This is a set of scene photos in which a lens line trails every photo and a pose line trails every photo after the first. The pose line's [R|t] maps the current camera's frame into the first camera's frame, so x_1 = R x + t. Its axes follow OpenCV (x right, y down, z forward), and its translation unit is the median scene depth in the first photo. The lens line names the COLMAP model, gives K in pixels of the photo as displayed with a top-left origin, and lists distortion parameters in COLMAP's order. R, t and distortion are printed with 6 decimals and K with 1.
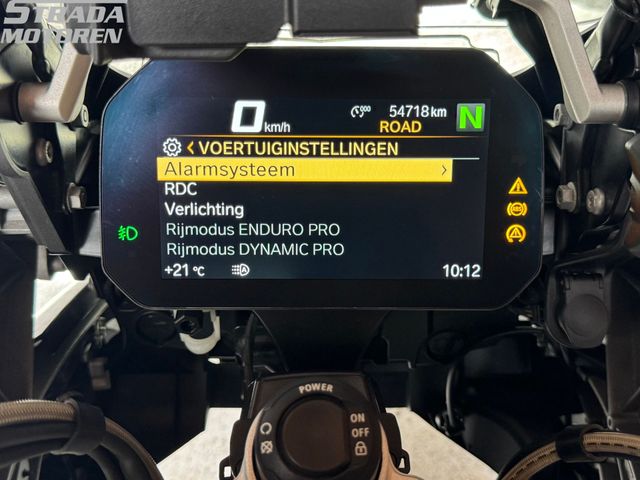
lens RADIAL K [[761.1, 0, 320.0], [0, 761.1, 240.0], [0, 0, 1]] dist [0.305878, -0.768539]
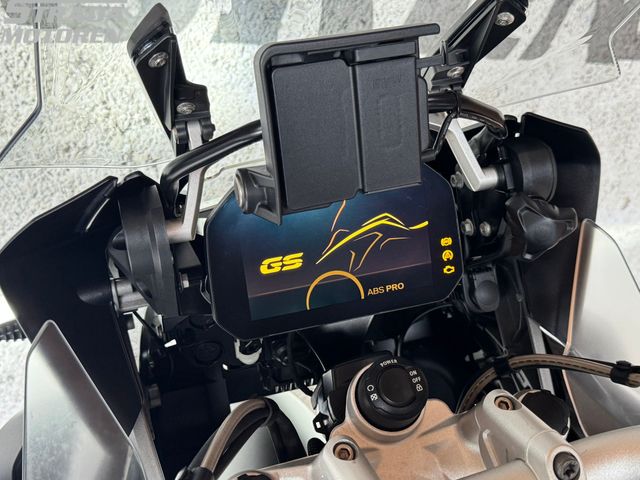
lens RADIAL K [[761.1, 0, 320.0], [0, 761.1, 240.0], [0, 0, 1]] dist [0.305878, -0.768539]
pose [[0.956569, -0.173253, 0.234435, -0.418611], [0.169599, 0.984862, 0.035818, -0.152020], [-0.237092, 0.005498, 0.971472, -0.605407]]
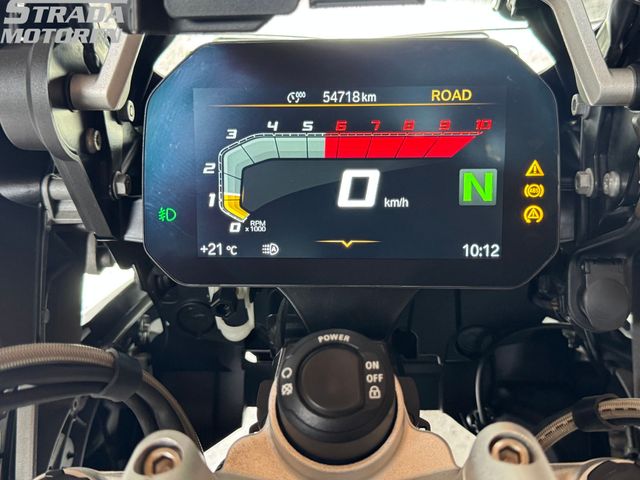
lens RADIAL K [[761.1, 0, 320.0], [0, 761.1, 240.0], [0, 0, 1]] dist [0.305878, -0.768539]
pose [[0.997993, 0.000426, -0.063325, 0.032240], [-0.004274, 0.998151, -0.060637, 0.089735], [0.063182, 0.060786, 0.996149, -0.055786]]
